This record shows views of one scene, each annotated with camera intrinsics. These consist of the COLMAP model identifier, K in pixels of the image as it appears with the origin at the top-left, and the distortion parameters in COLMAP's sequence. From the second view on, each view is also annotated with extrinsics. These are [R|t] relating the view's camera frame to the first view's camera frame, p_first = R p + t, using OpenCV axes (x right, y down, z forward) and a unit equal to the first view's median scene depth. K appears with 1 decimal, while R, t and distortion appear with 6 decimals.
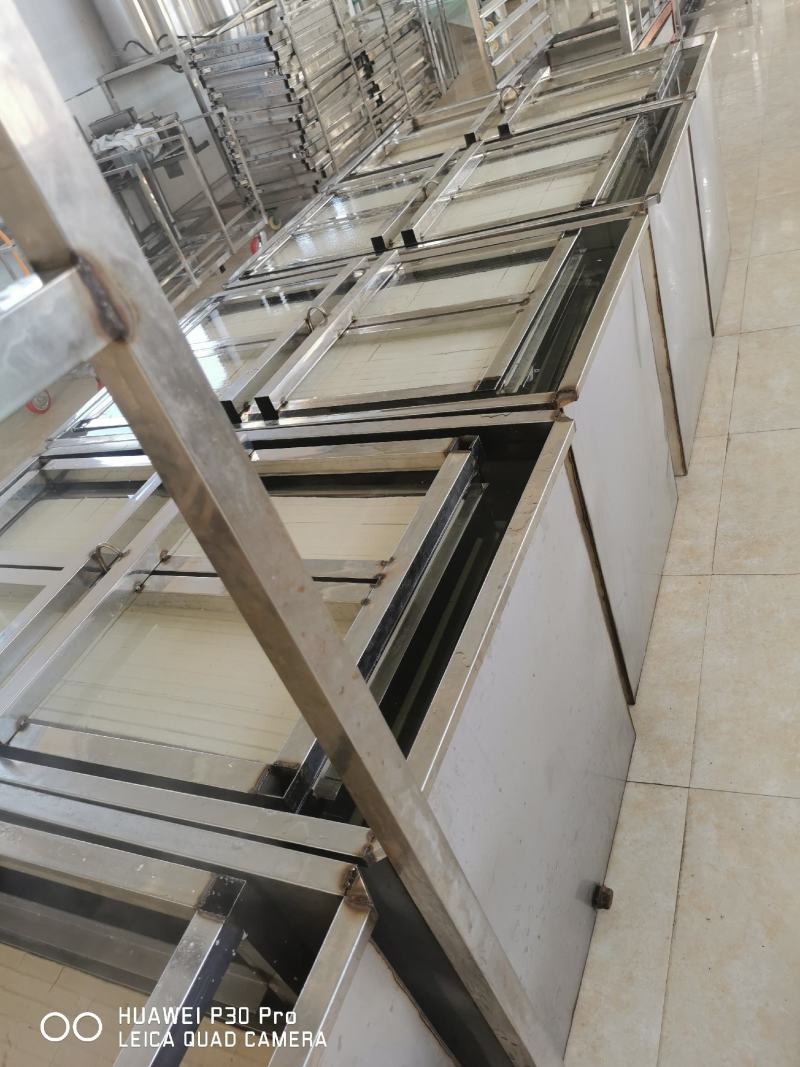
lens RADIAL K [[831.2, 0, 395.1], [0, 831.2, 537.0], [0, 0, 1]] dist [0.041079, -0.002612]
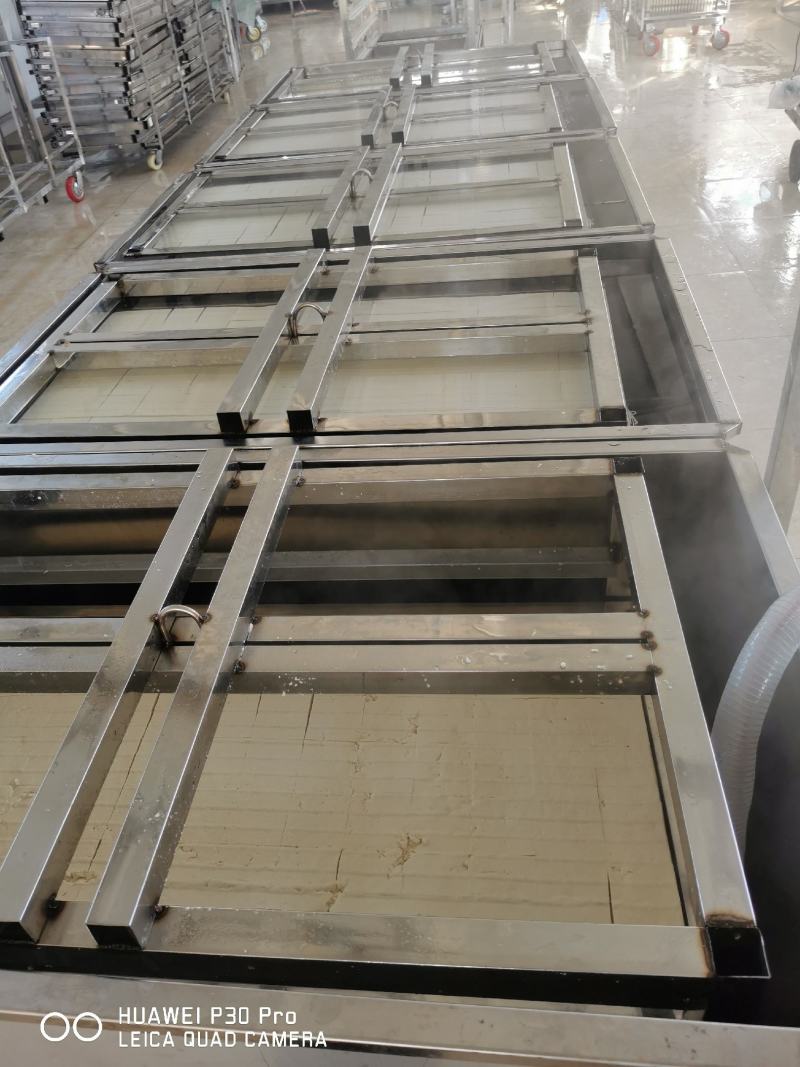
lens RADIAL K [[836.5, 0, 400.0], [0, 836.5, 533.5], [0, 0, 1]] dist [0.007783, -0.005545]
pose [[0.929161, 0.001497, 0.369672, -0.179088], [0.013921, 0.999141, -0.039036, 0.099406], [-0.369413, 0.041416, 0.928342, -0.017862]]
